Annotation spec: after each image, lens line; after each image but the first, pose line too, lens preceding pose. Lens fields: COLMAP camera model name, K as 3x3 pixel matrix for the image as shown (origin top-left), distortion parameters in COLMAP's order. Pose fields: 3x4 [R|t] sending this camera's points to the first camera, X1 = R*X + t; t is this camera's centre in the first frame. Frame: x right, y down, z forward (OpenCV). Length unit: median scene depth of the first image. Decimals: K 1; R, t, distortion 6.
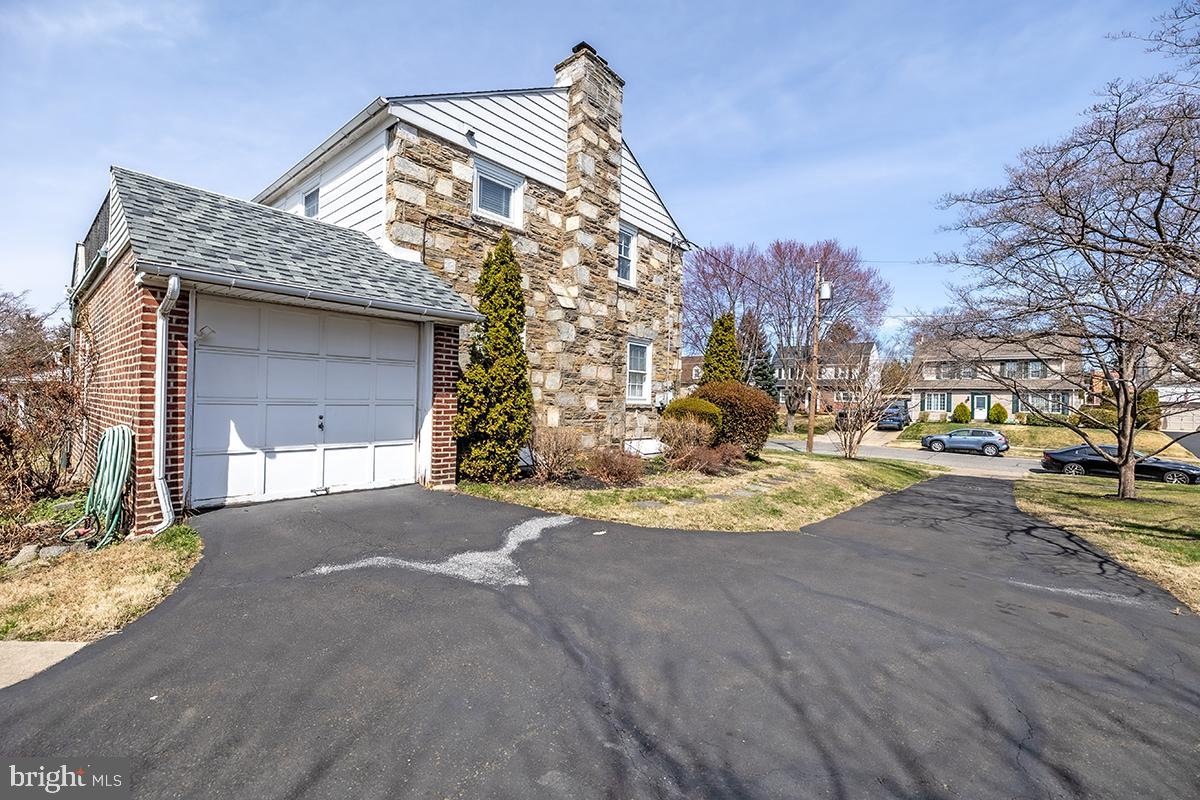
lens RADIAL K [[518.8, 0, 600.0], [0, 518.8, 400.0], [0, 0, 1]] dist [-0.000111, -0.000183]
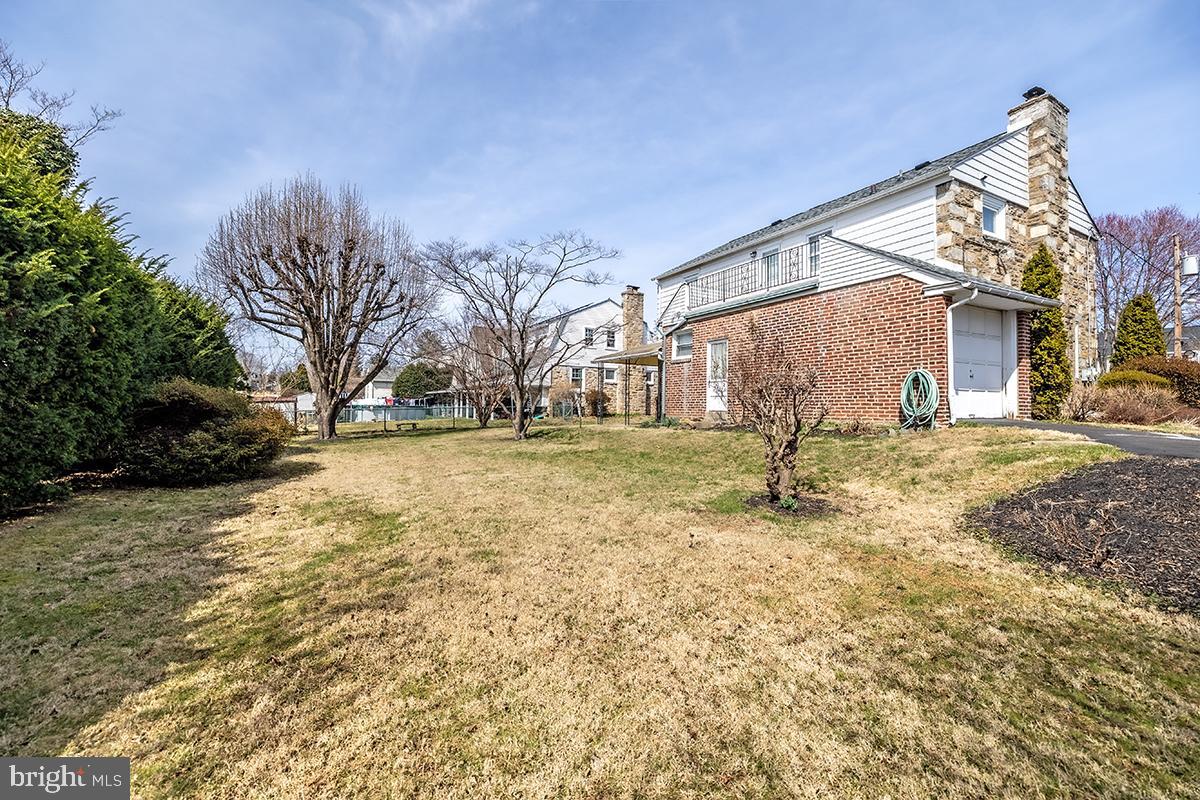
lens RADIAL K [[518.8, 0, 600.0], [0, 518.8, 400.0], [0, 0, 1]] dist [-0.000111, -0.000183]
pose [[0.939361, -0.022749, -0.342175, -0.635044], [0.014689, 0.999551, -0.026127, 0.088434], [0.342616, 0.019517, 0.939273, -0.546825]]
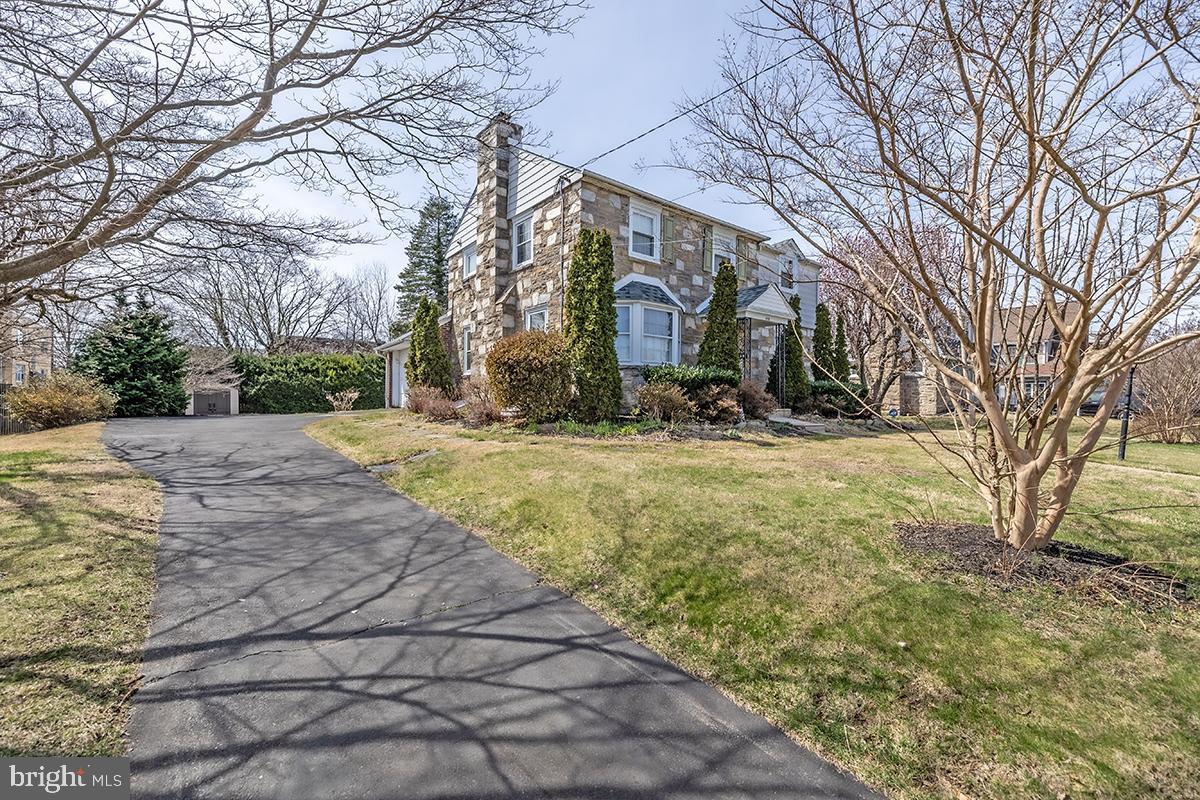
lens RADIAL K [[478.4, 0, 600.0], [0, 478.4, 400.0], [0, 0, 1]] dist [-0.000285, -0.000008]
pose [[-0.185182, -0.021911, -0.982460, 1.237214], [-0.004809, 0.999760, -0.021390, 0.115176], [0.982692, 0.000763, -0.185243, 1.592404]]
